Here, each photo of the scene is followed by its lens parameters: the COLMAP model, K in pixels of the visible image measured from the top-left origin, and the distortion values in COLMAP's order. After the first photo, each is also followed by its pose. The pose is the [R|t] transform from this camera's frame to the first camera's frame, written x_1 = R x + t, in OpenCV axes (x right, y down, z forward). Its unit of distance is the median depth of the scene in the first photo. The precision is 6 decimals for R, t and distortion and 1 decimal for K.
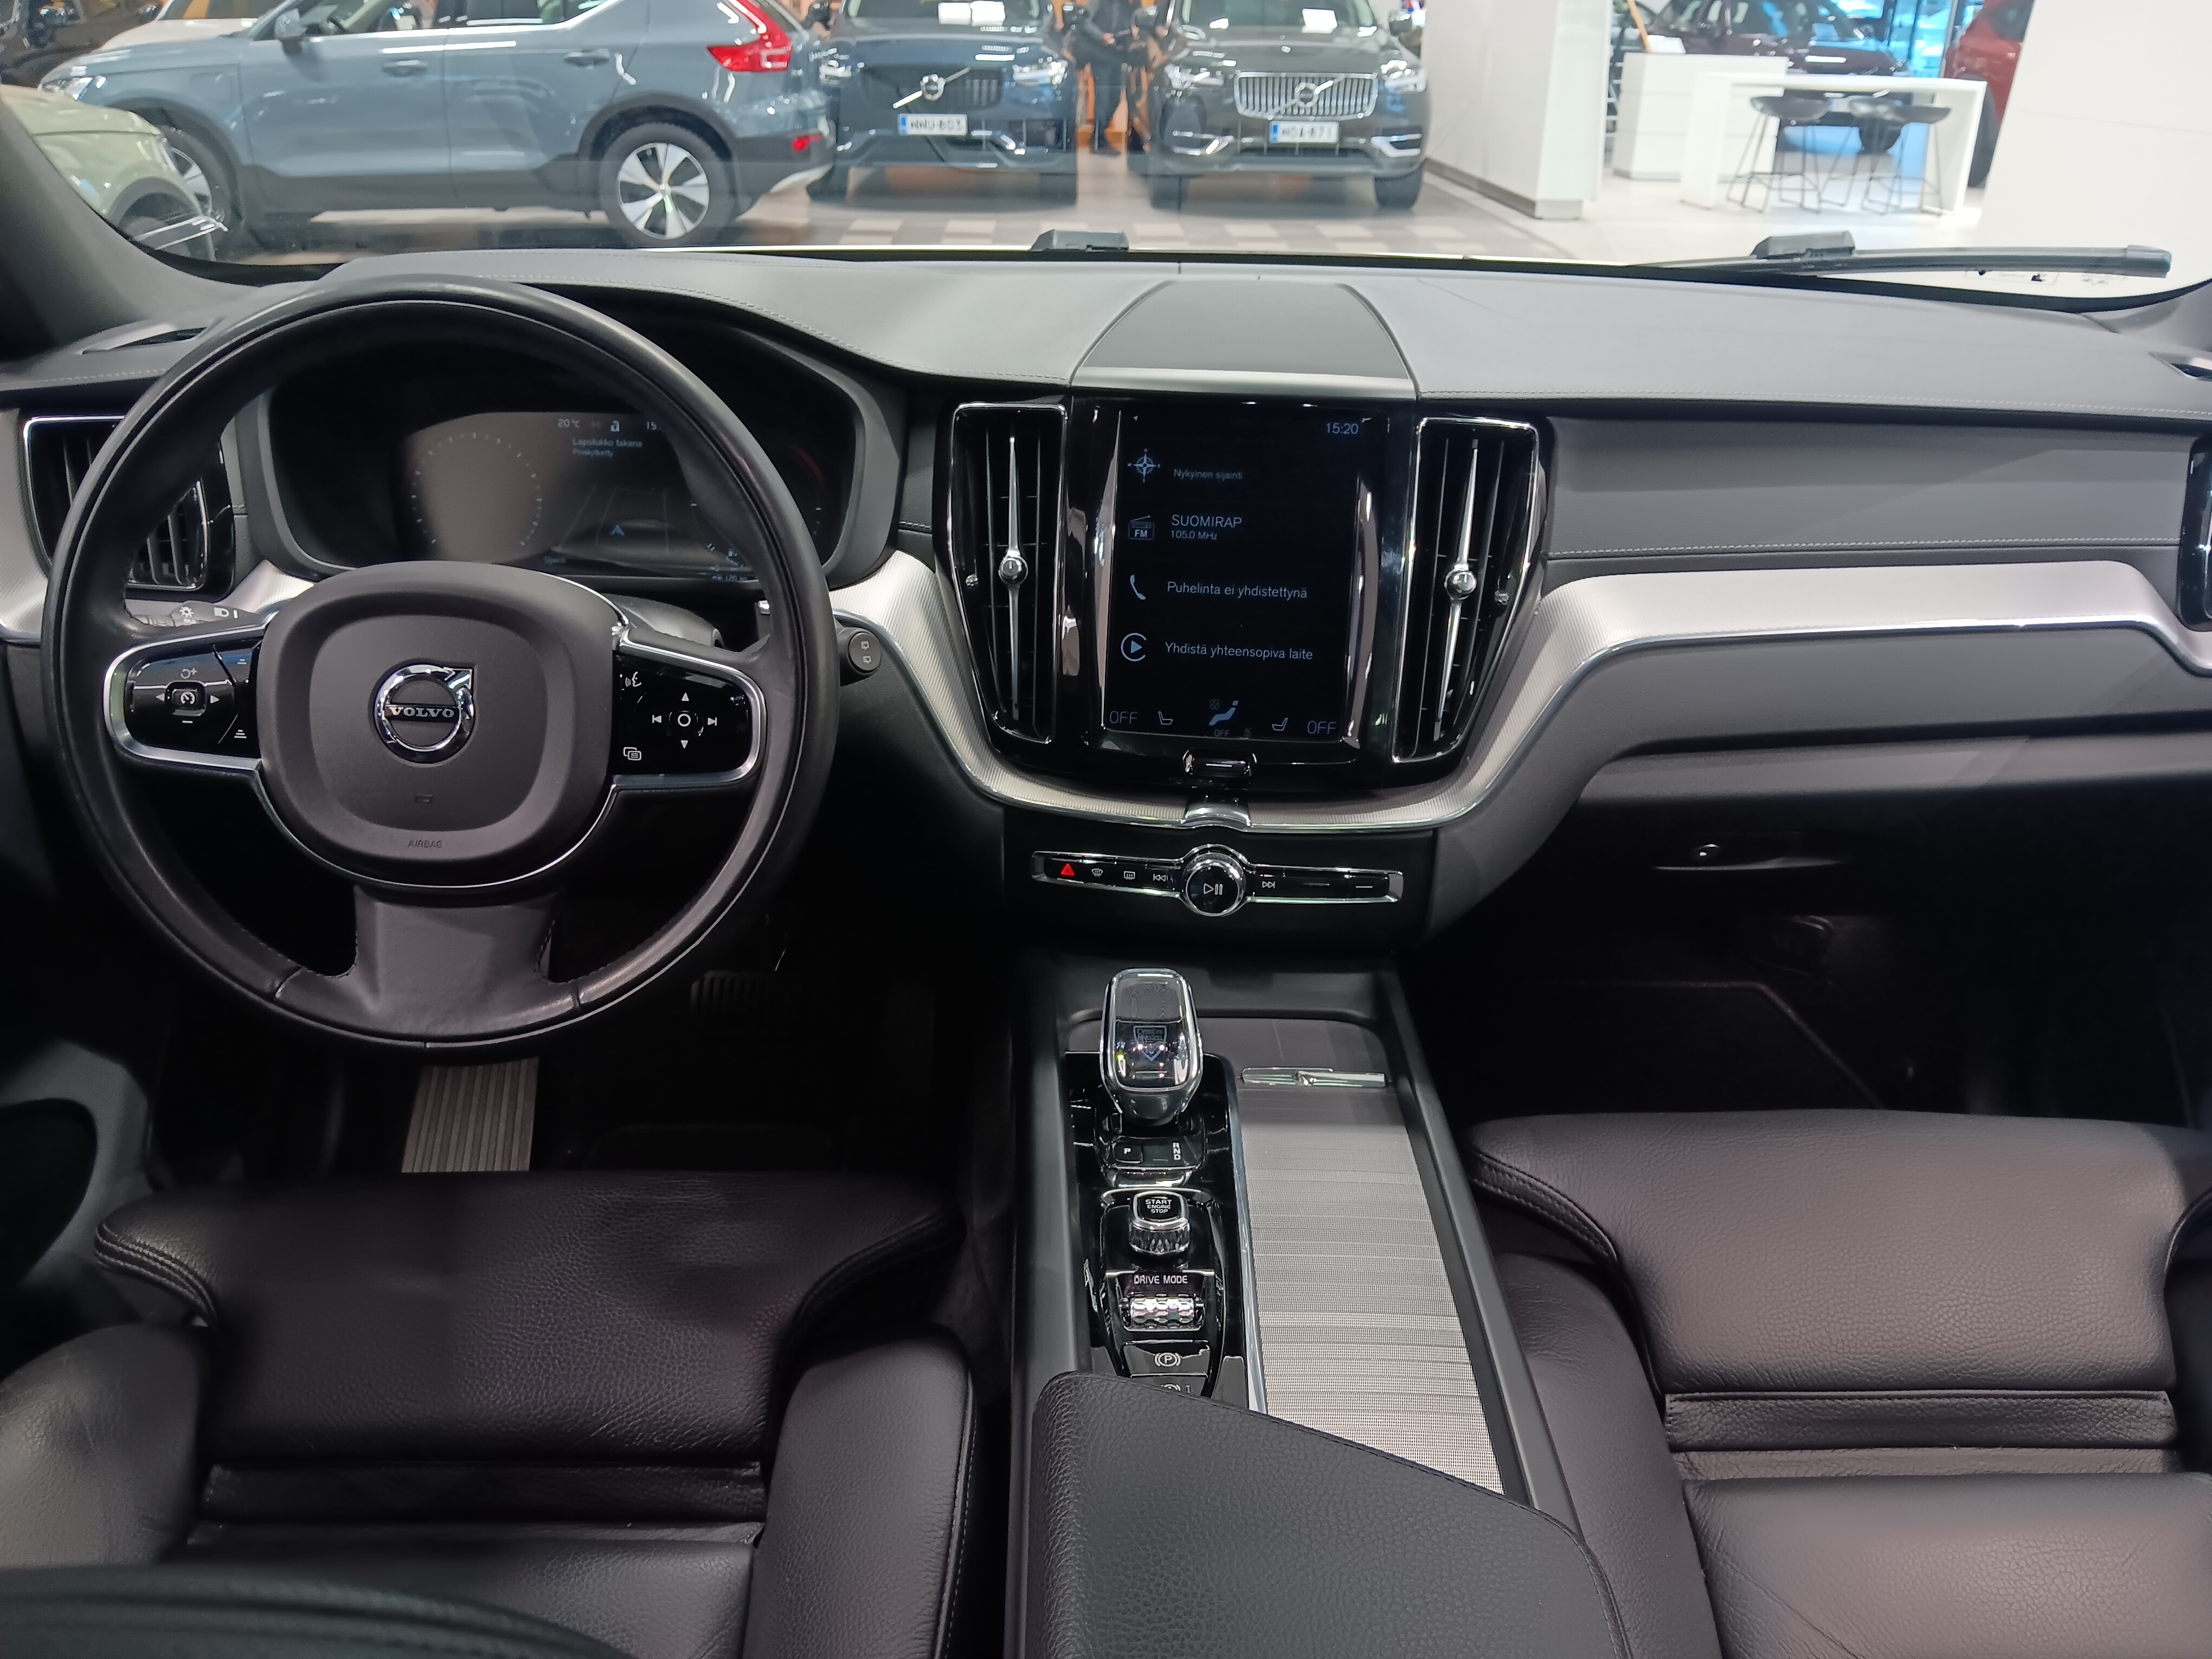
lens RADIAL K [[1723.1, 0, 1106.0], [0, 1723.1, 829.5], [0, 0, 1]] dist [0.051229, -0.117426]
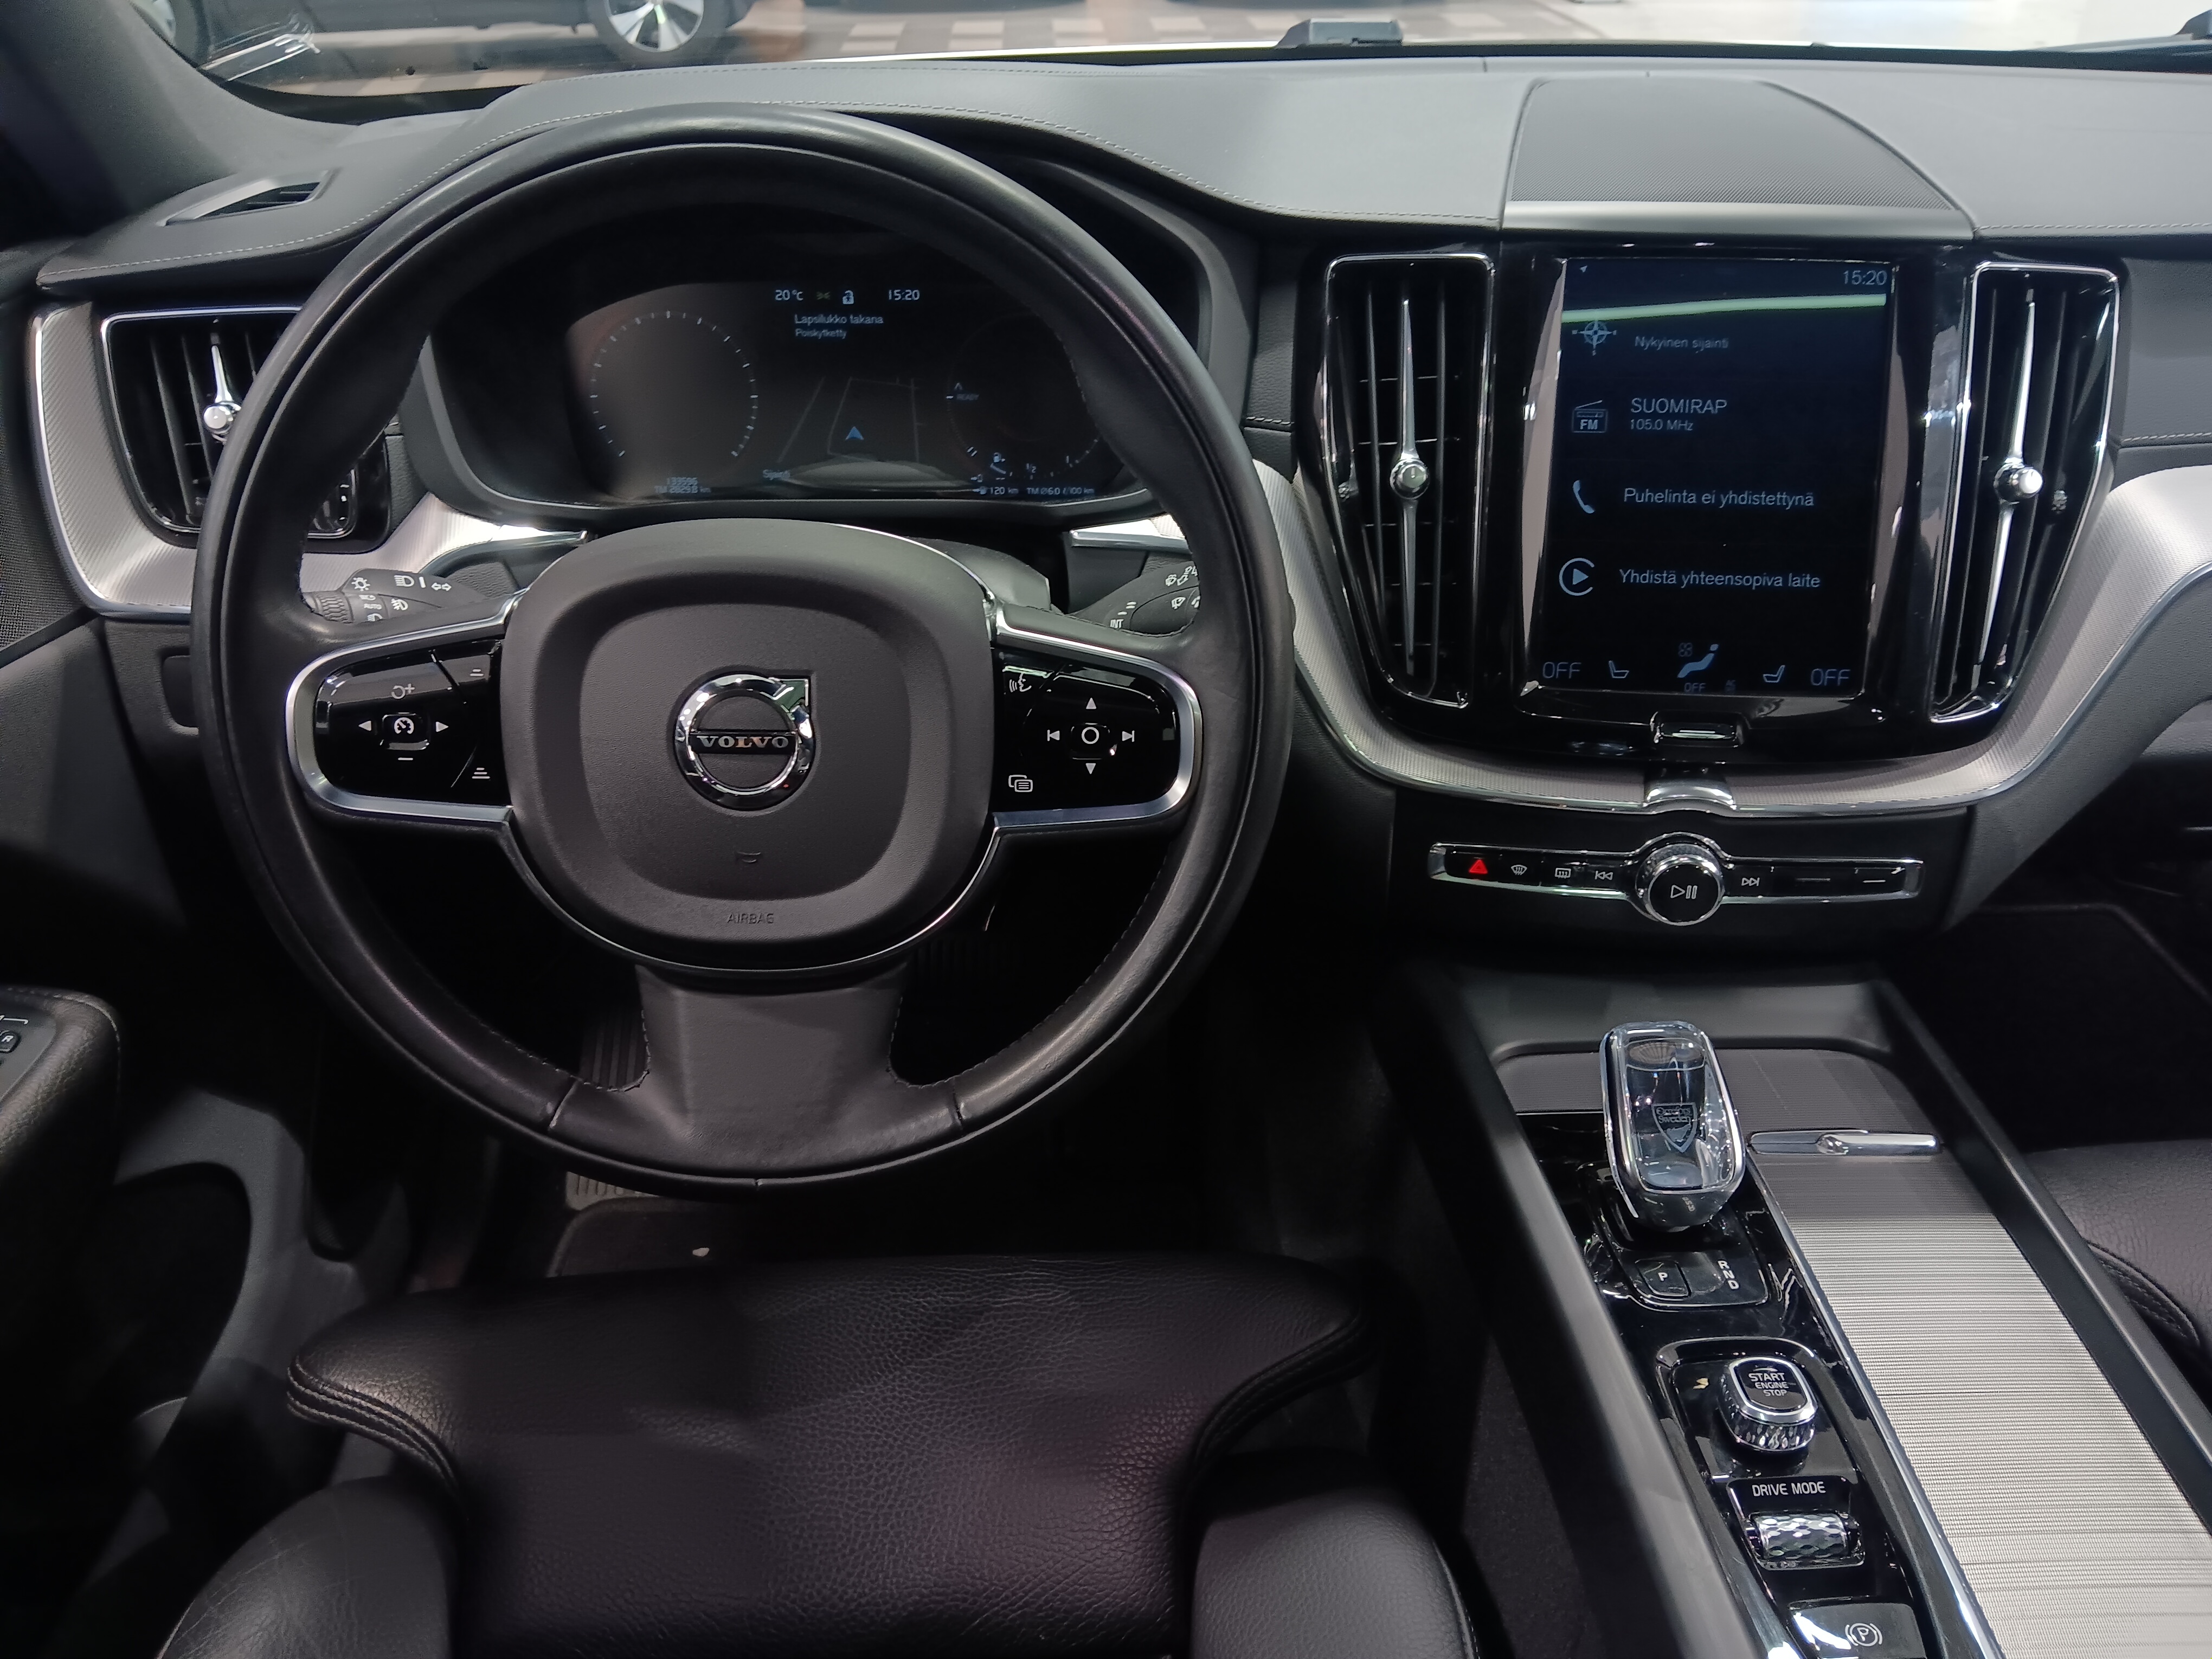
lens RADIAL K [[1723.1, 0, 1106.0], [0, 1723.1, 829.5], [0, 0, 1]] dist [0.051229, -0.117426]
pose [[0.999585, -0.028532, -0.003874, -0.192464], [0.028776, 0.994662, 0.099092, -0.077422], [0.001026, -0.099162, 0.995071, 0.228194]]
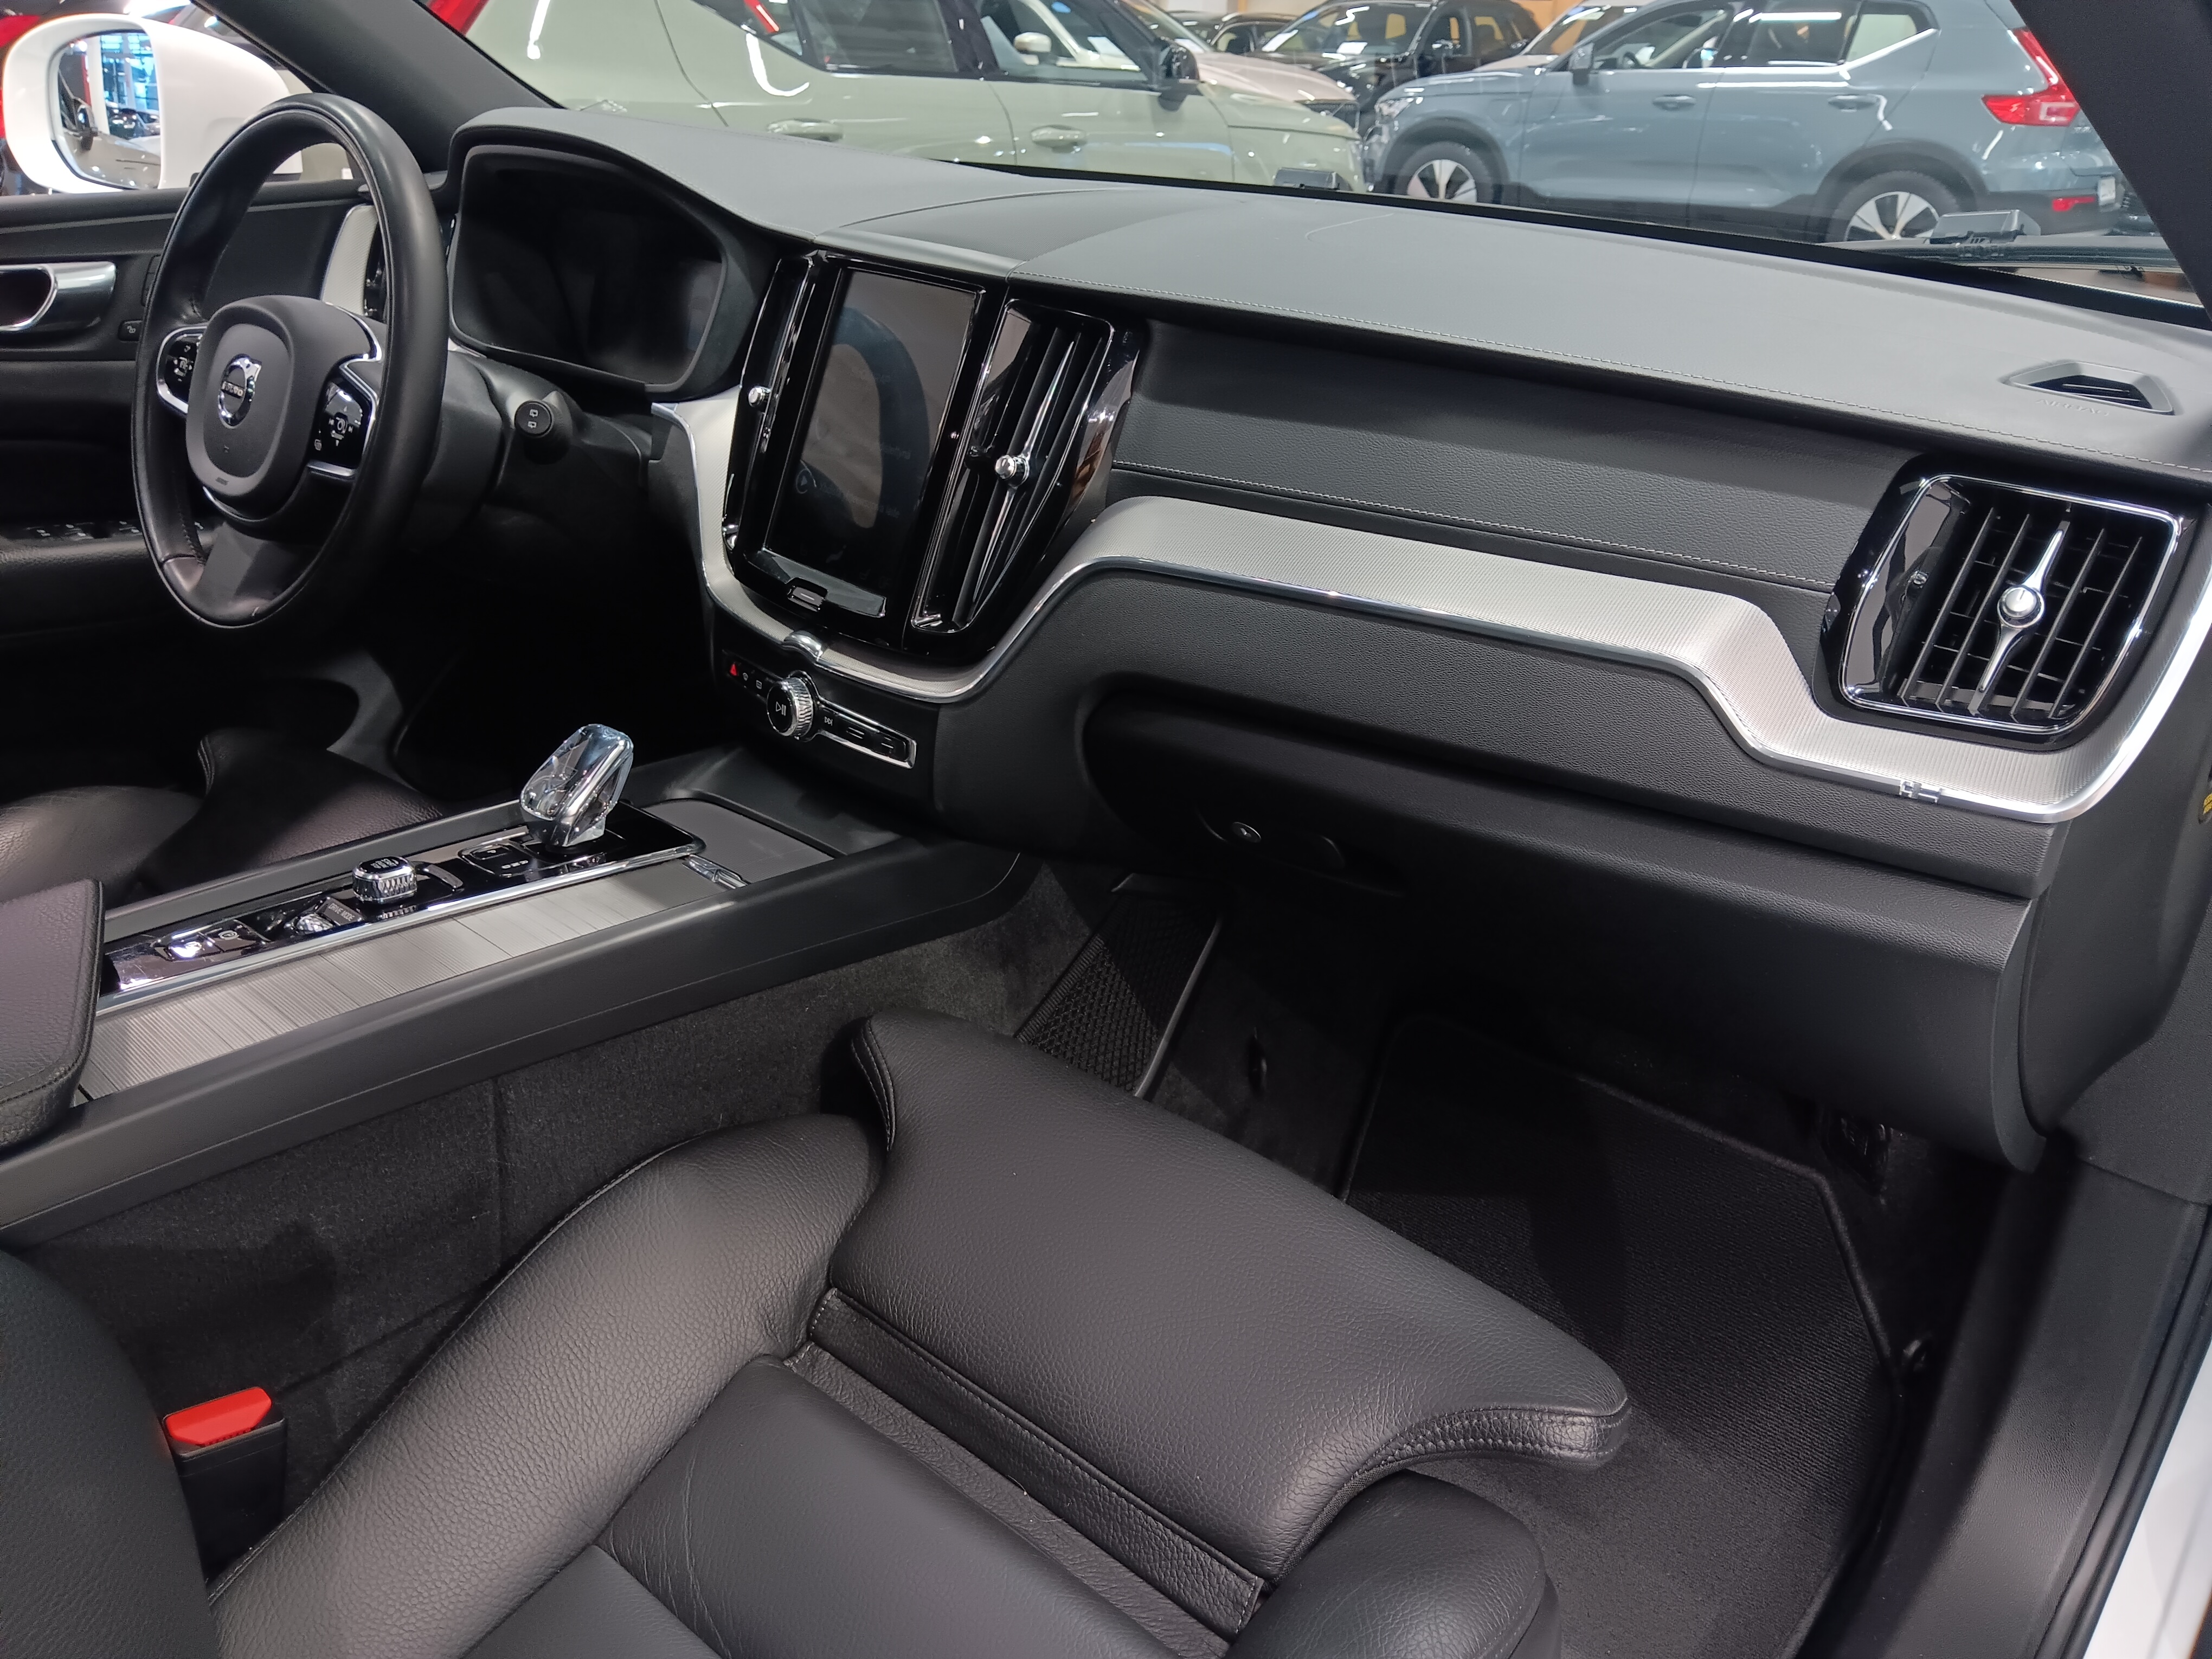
lens RADIAL K [[1723.1, 0, 1106.0], [0, 1723.1, 829.5], [0, 0, 1]] dist [0.051229, -0.117426]
pose [[0.747390, 0.282804, -0.601190, 0.888626], [-0.298744, 0.951294, 0.076101, -0.036175], [0.593430, 0.122725, 0.795474, 0.264766]]
